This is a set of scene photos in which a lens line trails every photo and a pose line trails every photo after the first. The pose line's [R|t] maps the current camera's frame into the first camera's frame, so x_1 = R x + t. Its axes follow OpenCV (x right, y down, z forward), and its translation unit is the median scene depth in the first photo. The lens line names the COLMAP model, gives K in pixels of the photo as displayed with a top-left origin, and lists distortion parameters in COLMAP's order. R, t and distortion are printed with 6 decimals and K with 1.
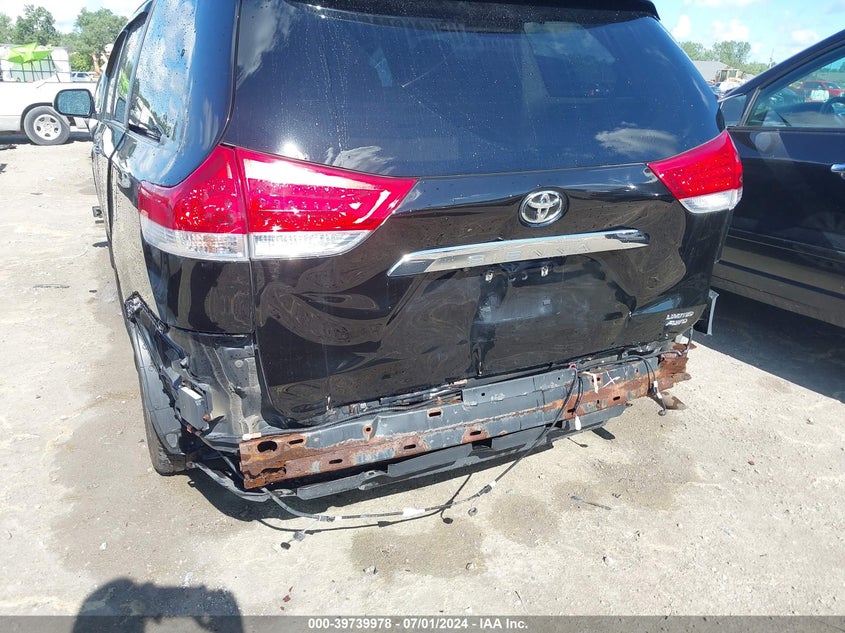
lens RADIAL K [[676.8, 0, 430.2], [0, 676.8, 314.6], [0, 0, 1]] dist [0.008052, -0.005013]
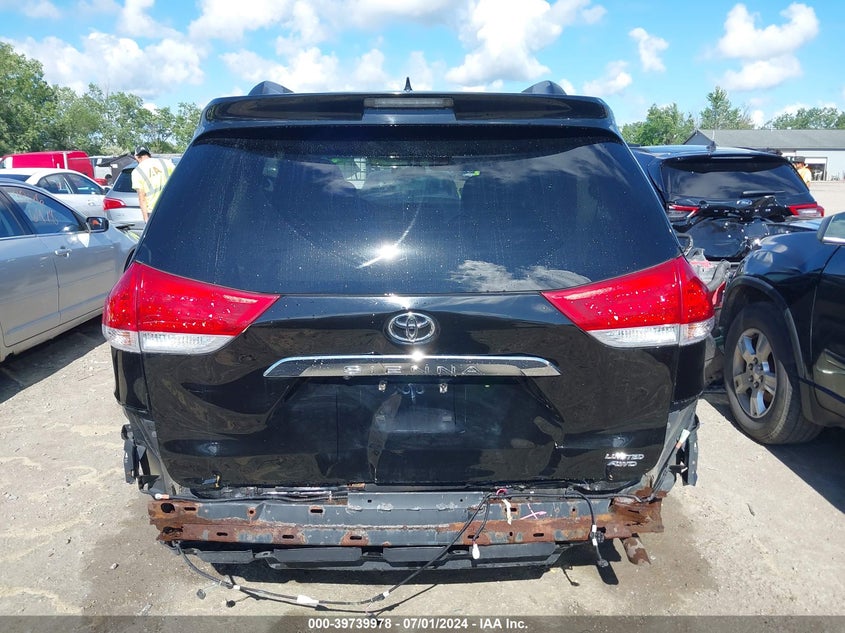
lens RADIAL K [[676.8, 0, 422.3], [0, 676.8, 315.6], [0, 0, 1]] dist [0.008052, -0.005013]
pose [[0.898622, 0.080095, -0.431351, 0.570435], [-0.126797, 0.988651, -0.080577, -0.086902], [0.420002, 0.127102, 0.898579, 0.077160]]
